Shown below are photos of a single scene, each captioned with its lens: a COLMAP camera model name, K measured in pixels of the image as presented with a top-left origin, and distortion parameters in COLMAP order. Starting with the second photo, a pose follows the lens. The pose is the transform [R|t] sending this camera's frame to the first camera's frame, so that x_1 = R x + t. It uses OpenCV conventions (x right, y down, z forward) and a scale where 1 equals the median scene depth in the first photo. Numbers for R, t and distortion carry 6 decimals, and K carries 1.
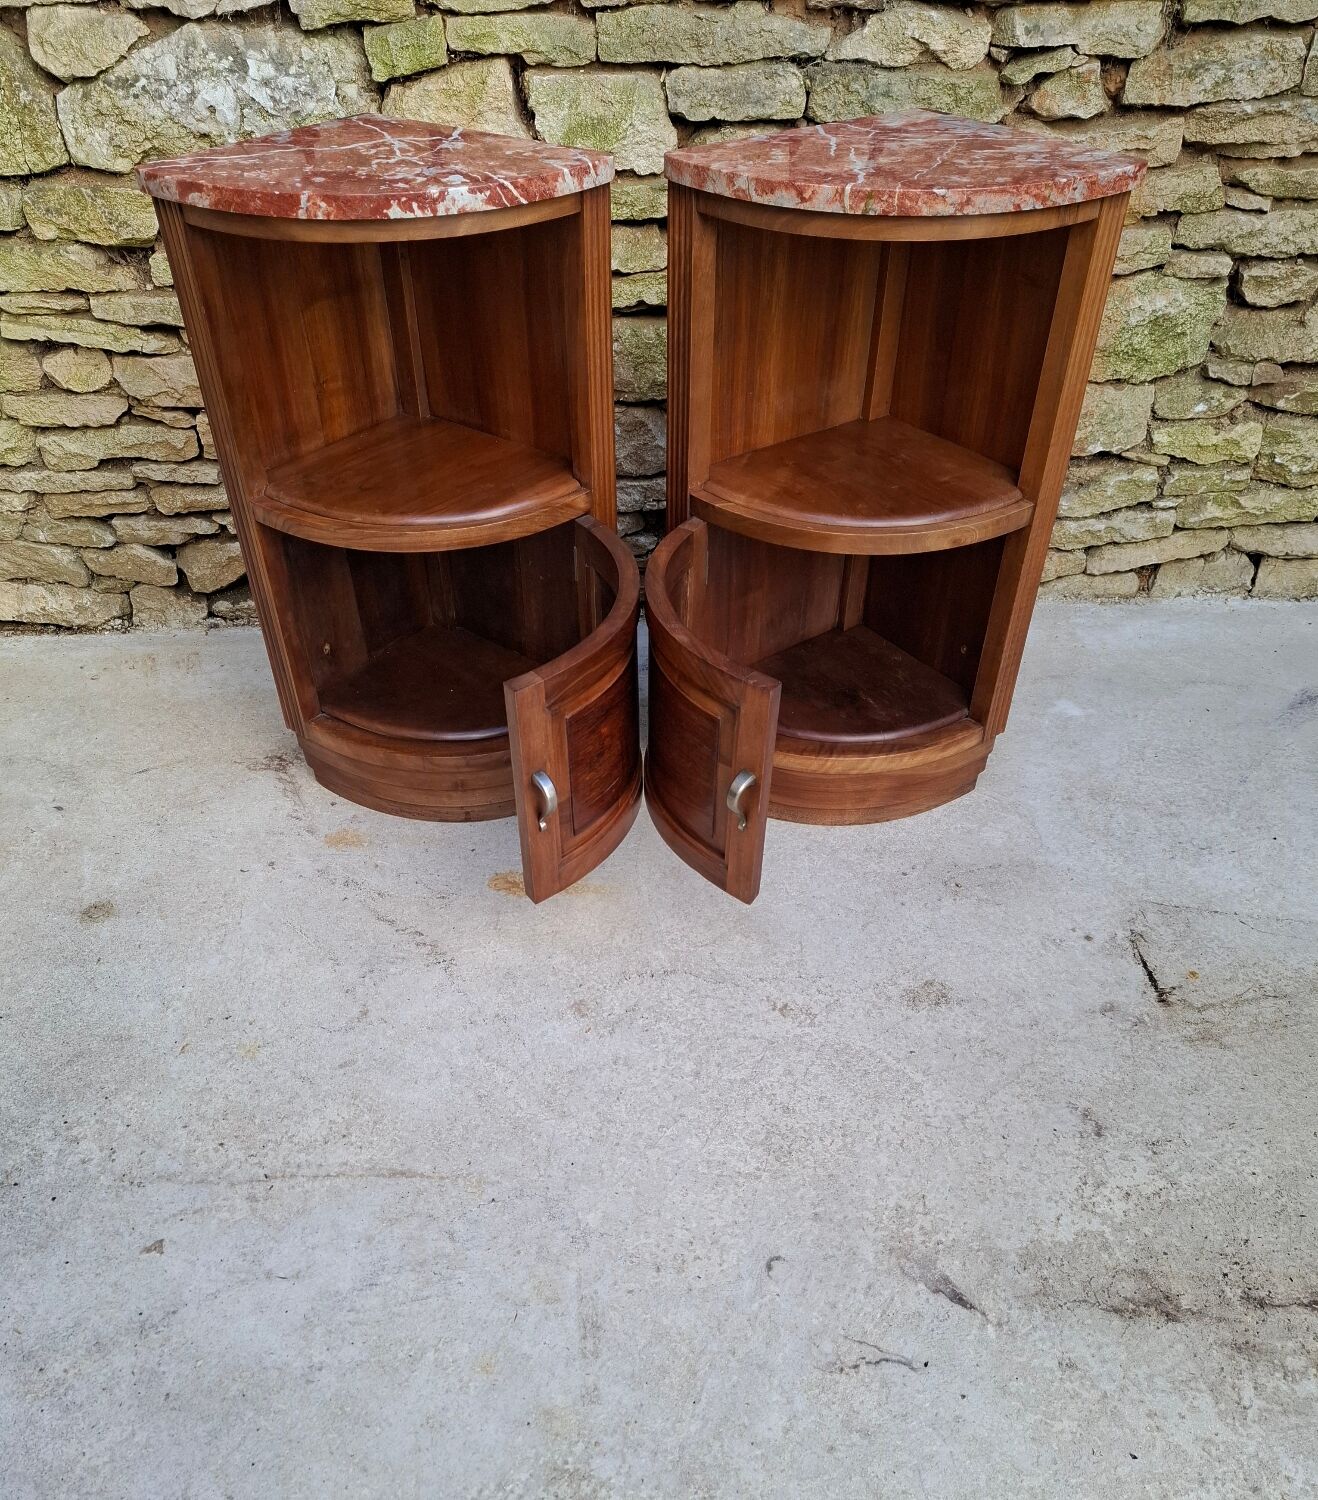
lens RADIAL K [[1226.2, 0, 647.8], [0, 1226.2, 878.6], [0, 0, 1]] dist [0.032834, -0.019811]
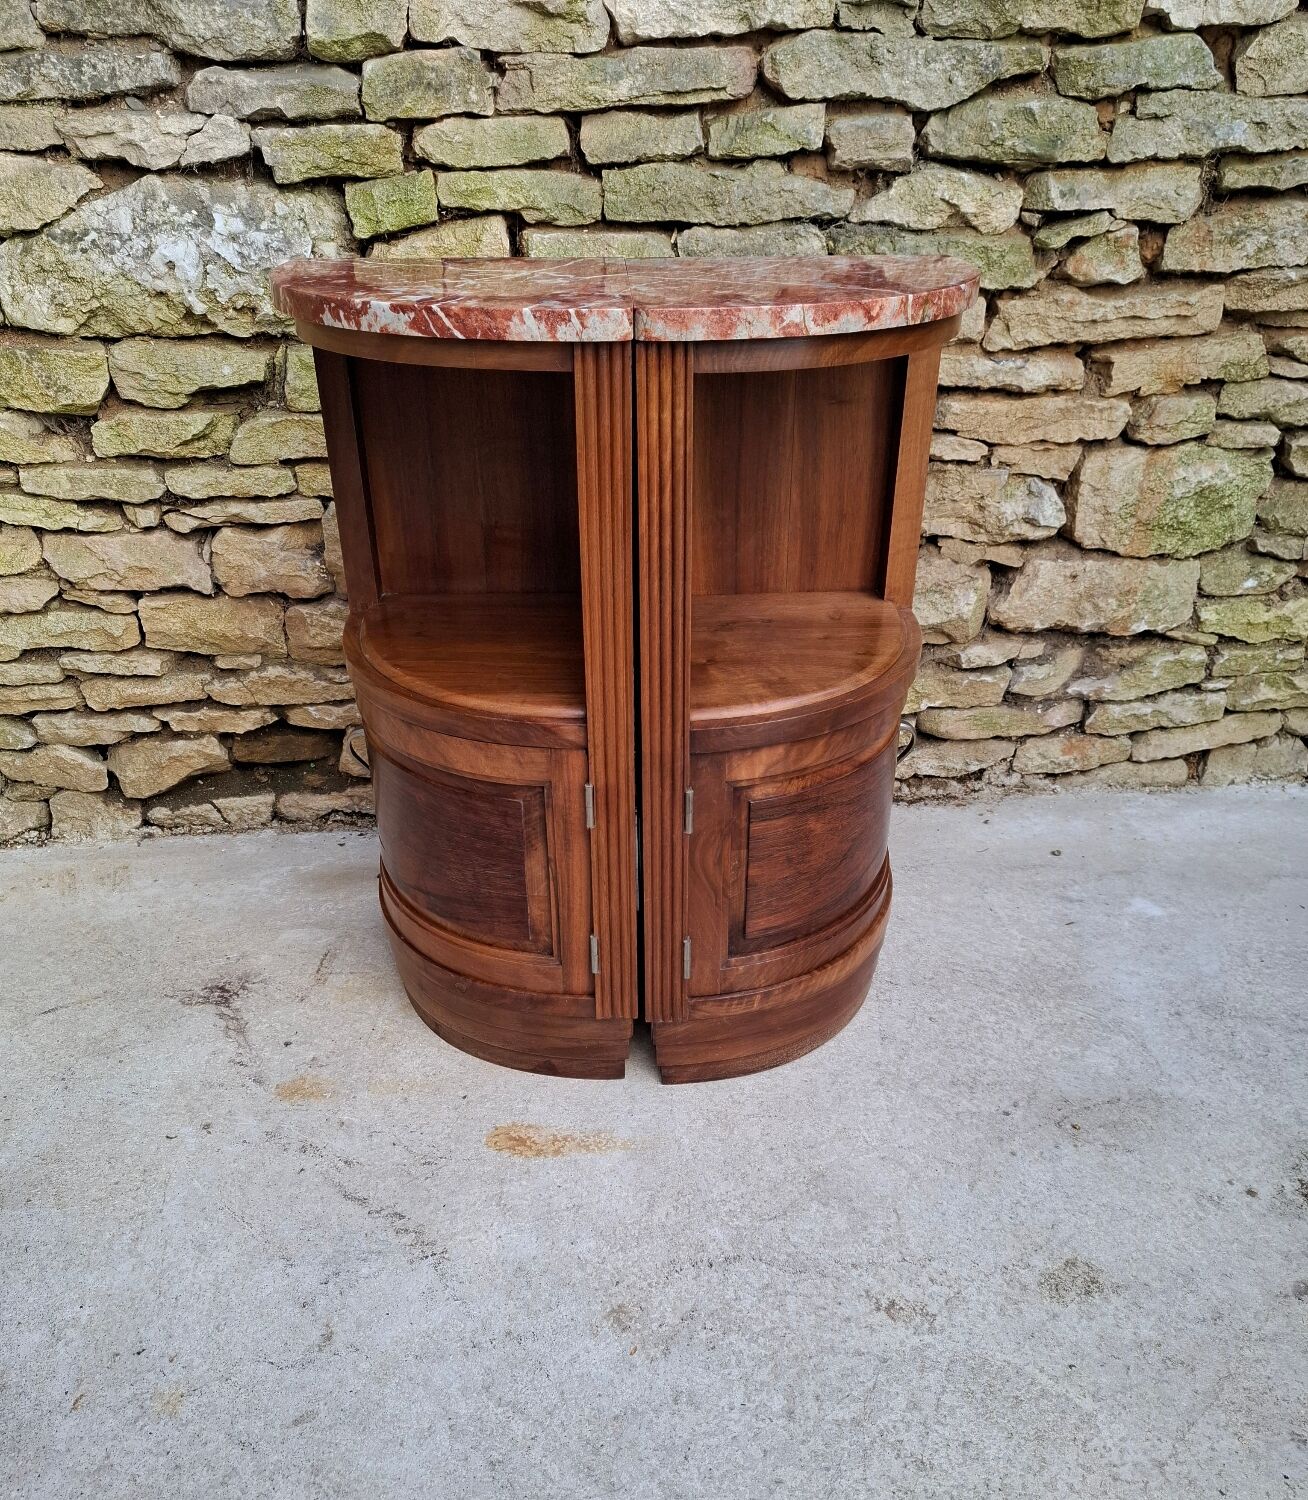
lens RADIAL K [[1213.2, 0, 649.3], [0, 1213.2, 865.1], [0, 0, 1]] dist [0.036210, -0.029226]
pose [[0.998315, -0.020961, 0.054116, -0.060821], [0.030352, 0.983377, -0.179019, -0.027042], [-0.049464, 0.180360, 0.982356, 0.183557]]
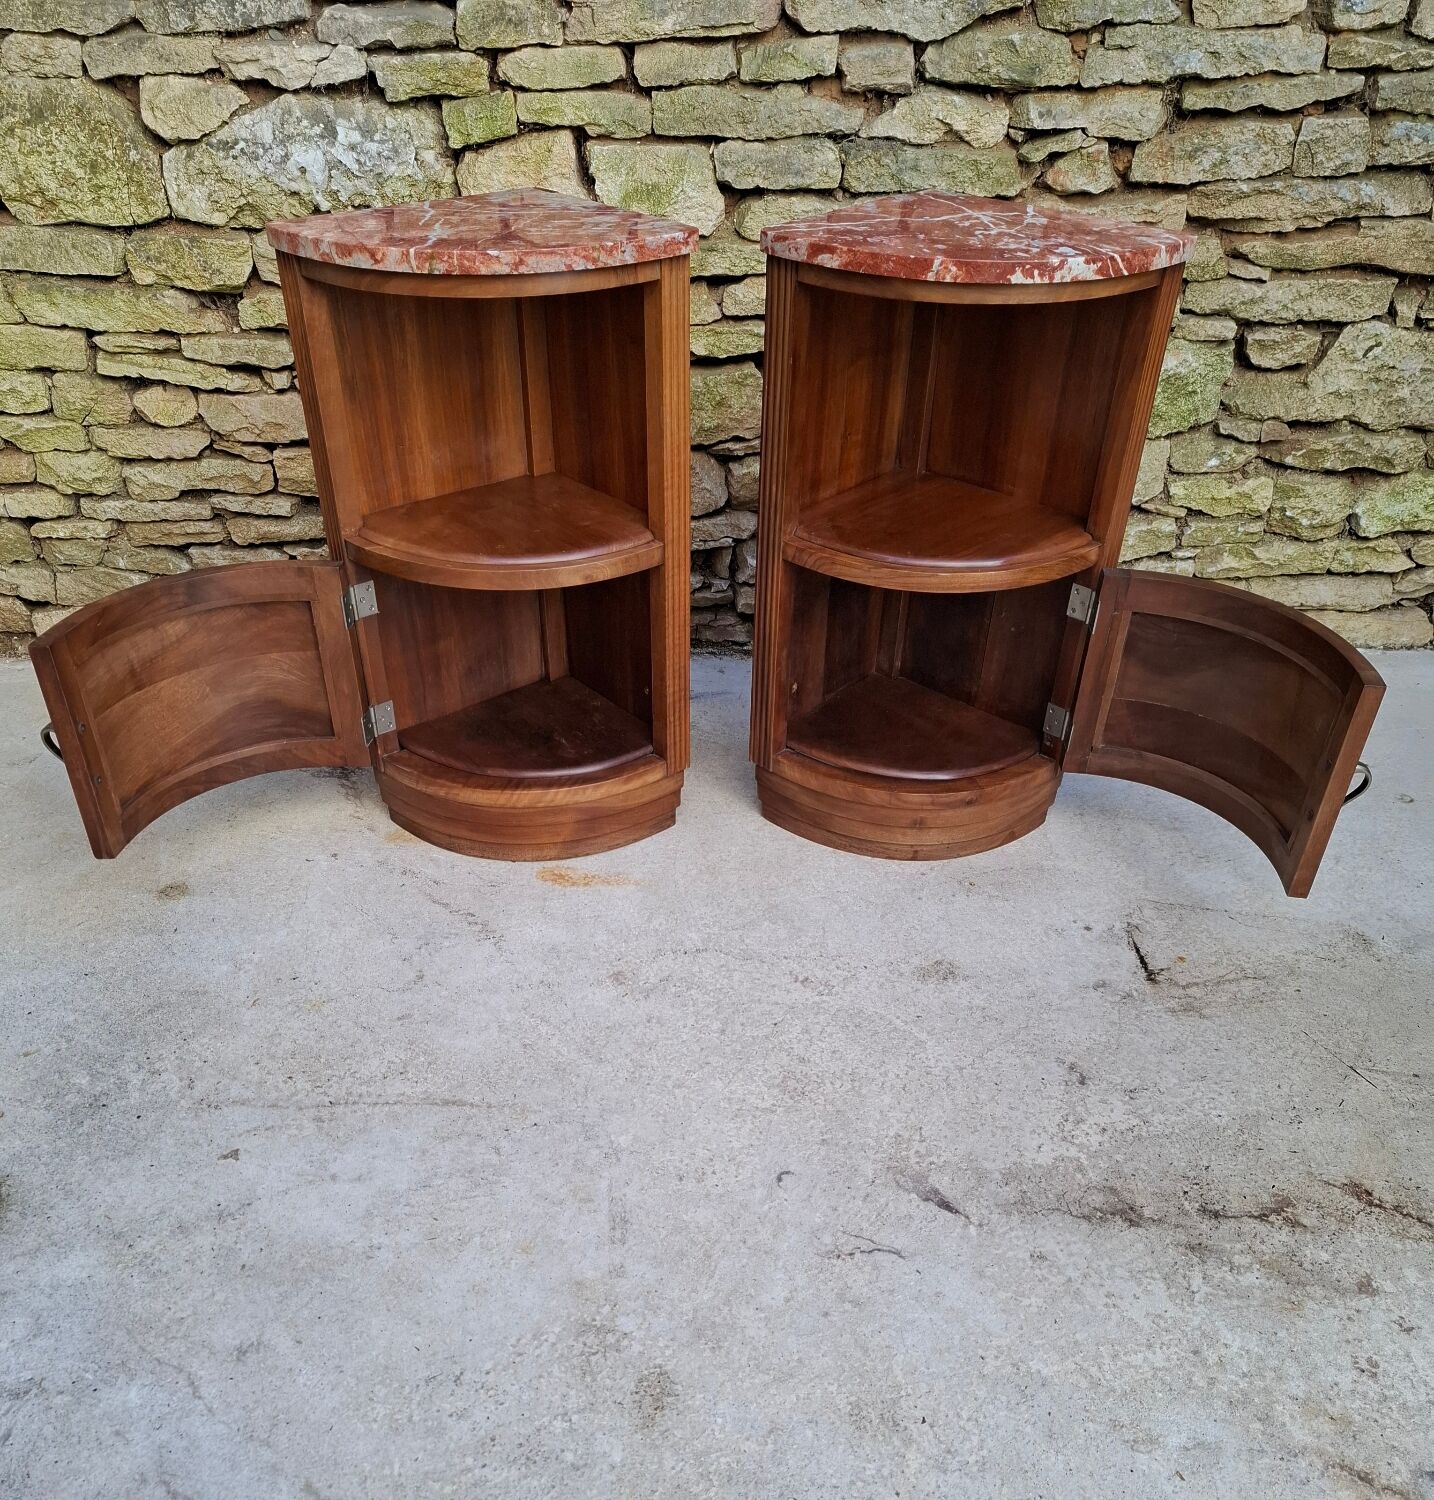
lens RADIAL K [[1336.6, 0, 705.2], [0, 1336.6, 953.9], [0, 0, 1]] dist [0.041511, -0.029311]
pose [[0.999822, 0.018819, -0.000942, 0.019673], [-0.018843, 0.998810, -0.044992, 0.115997], [0.000094, 0.045001, 0.998987, -0.160555]]
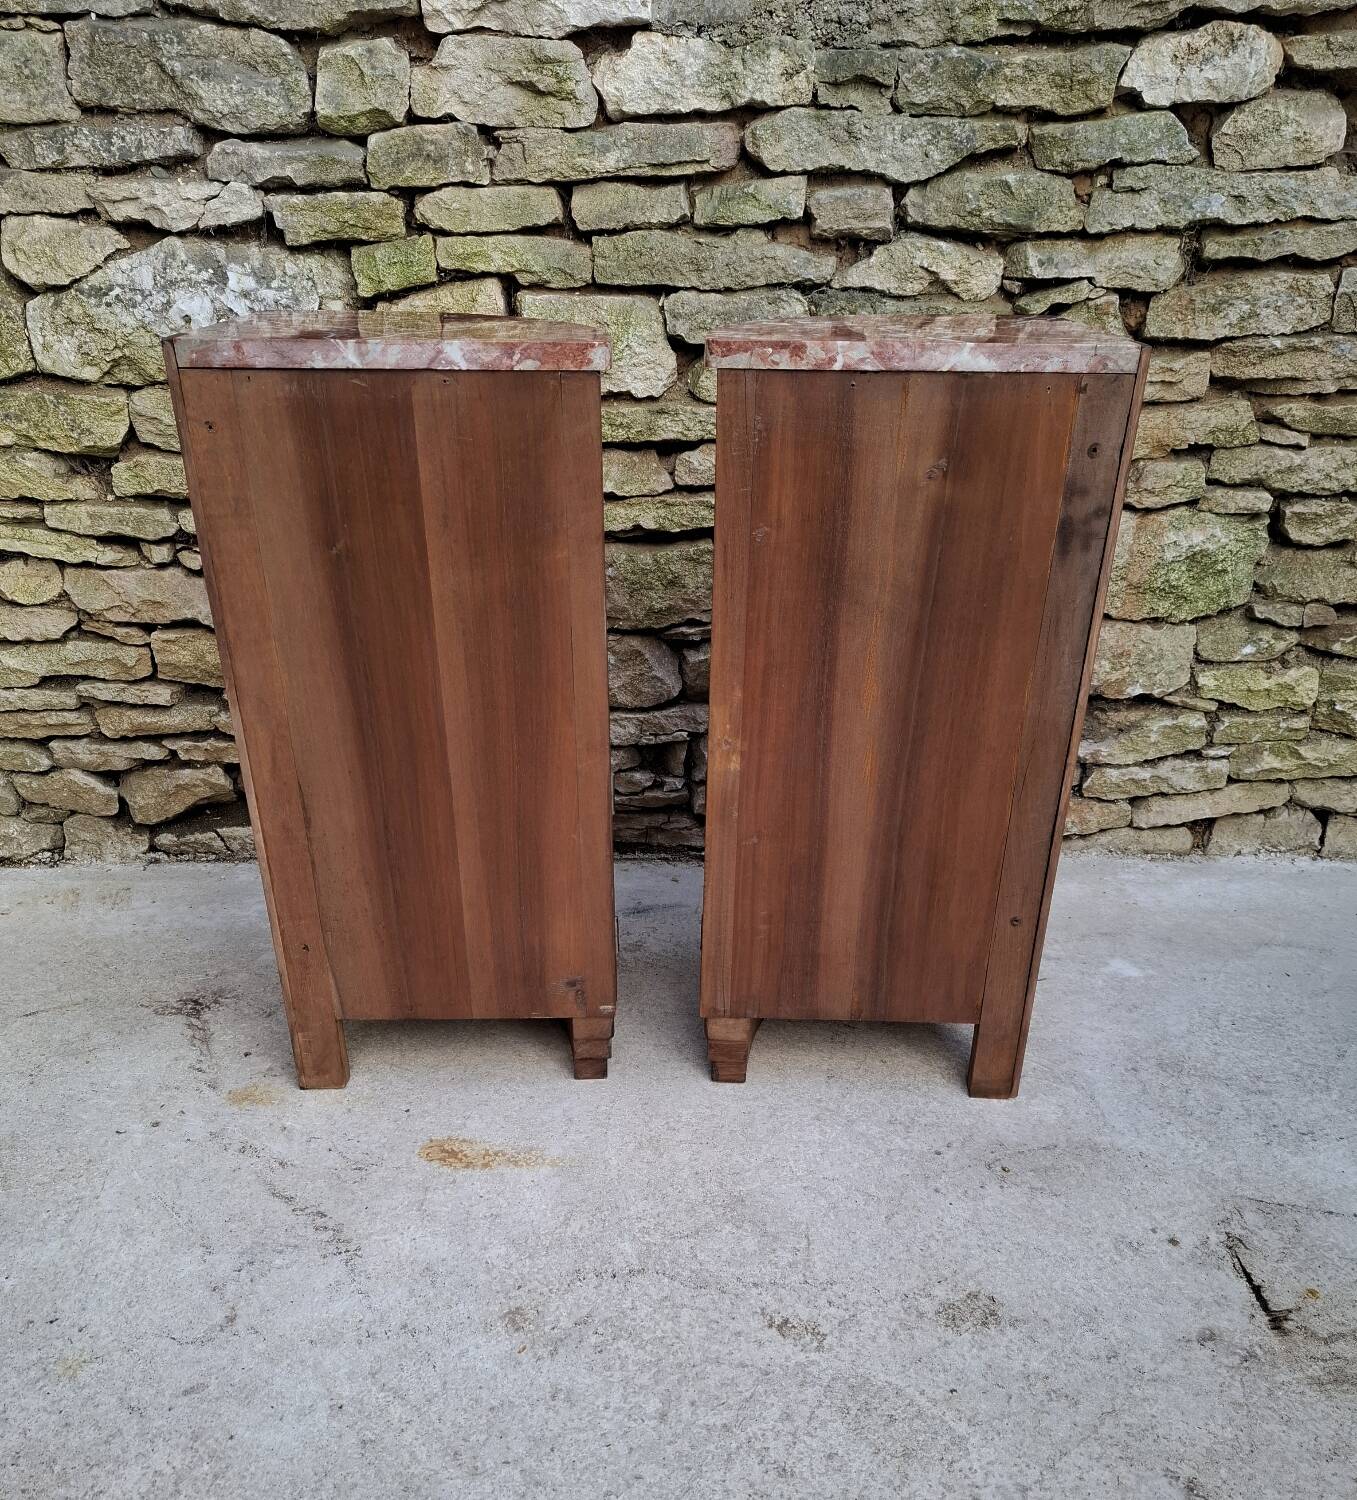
lens RADIAL K [[1252.9, 0, 670.1], [0, 1252.9, 887.0], [0, 0, 1]] dist [0.055474, -0.051424]
pose [[0.999705, 0.022371, -0.009462, 0.035907], [-0.023971, 0.971535, -0.235681, 0.023340], [0.003920, 0.235838, 0.971784, 0.145566]]
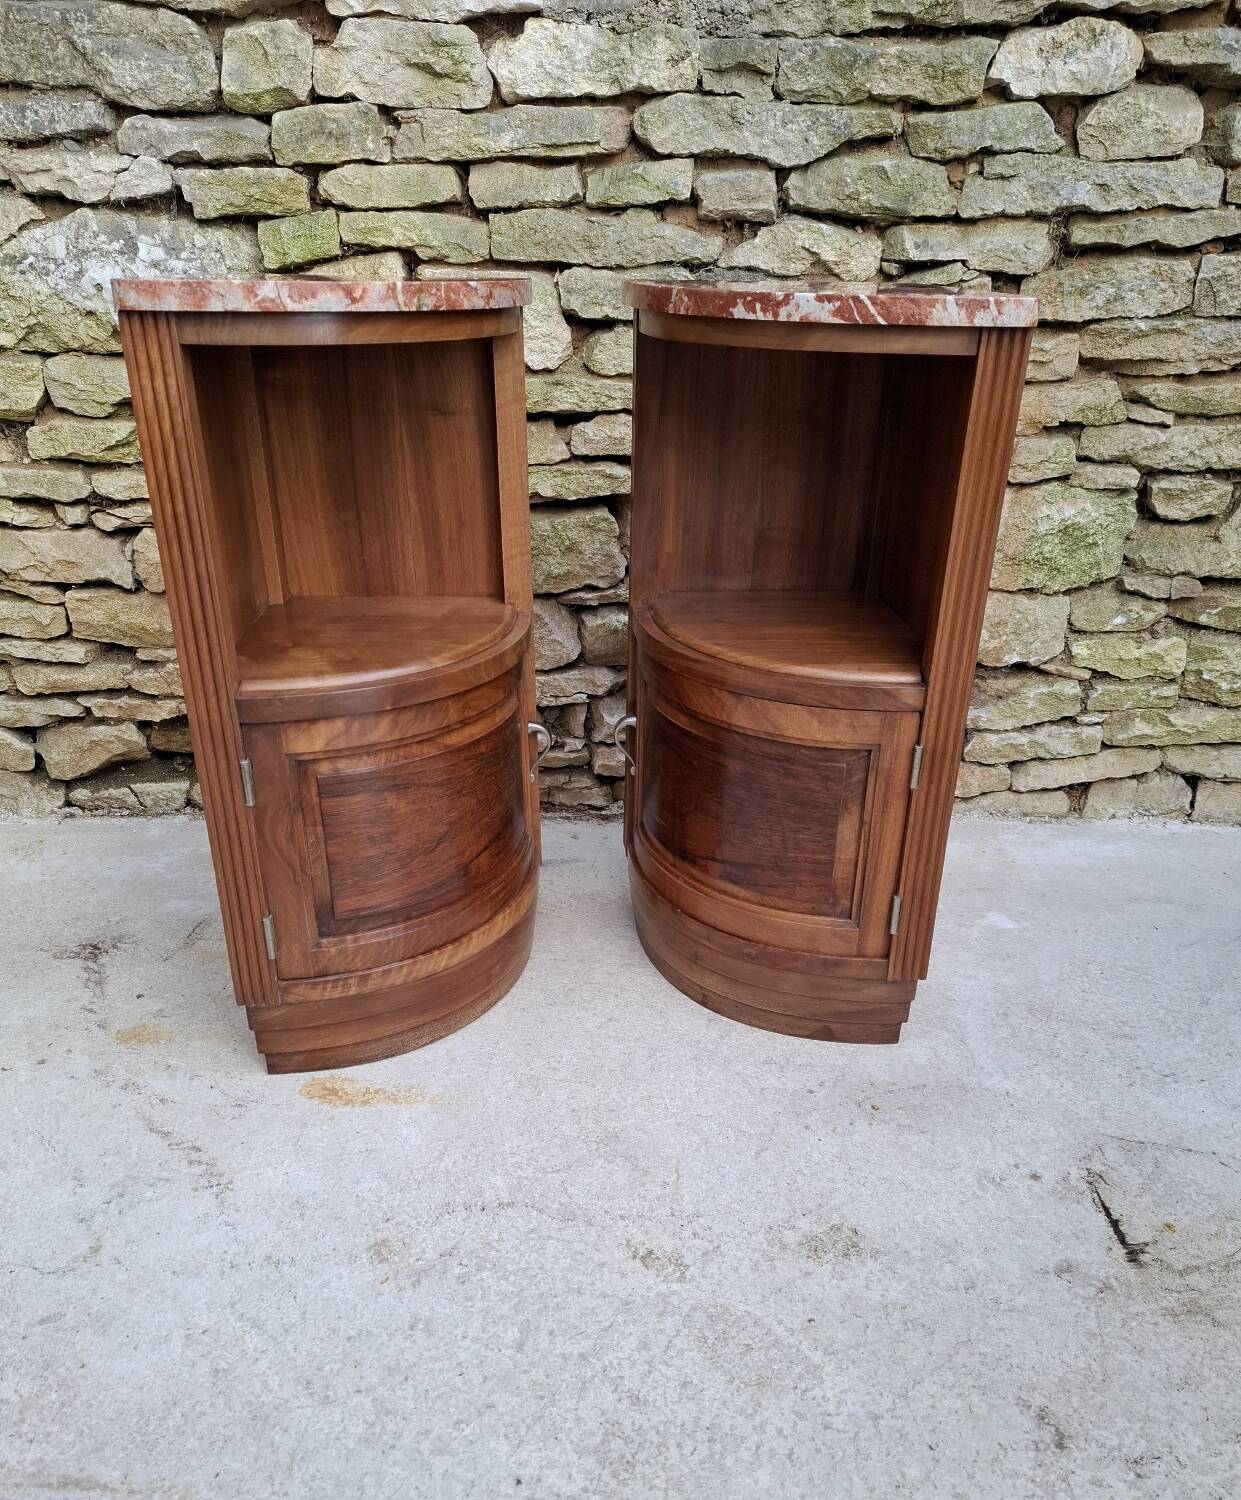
lens RADIAL K [[1167.9, 0, 624.7], [0, 1167.9, 841.5], [0, 0, 1]] dist [0.062039, -0.059885]
pose [[0.999571, 0.029280, 0.001178, 0.075127], [-0.027929, 0.964073, -0.264165, 0.042504], [-0.008871, 0.264018, 0.964477, 0.185239]]
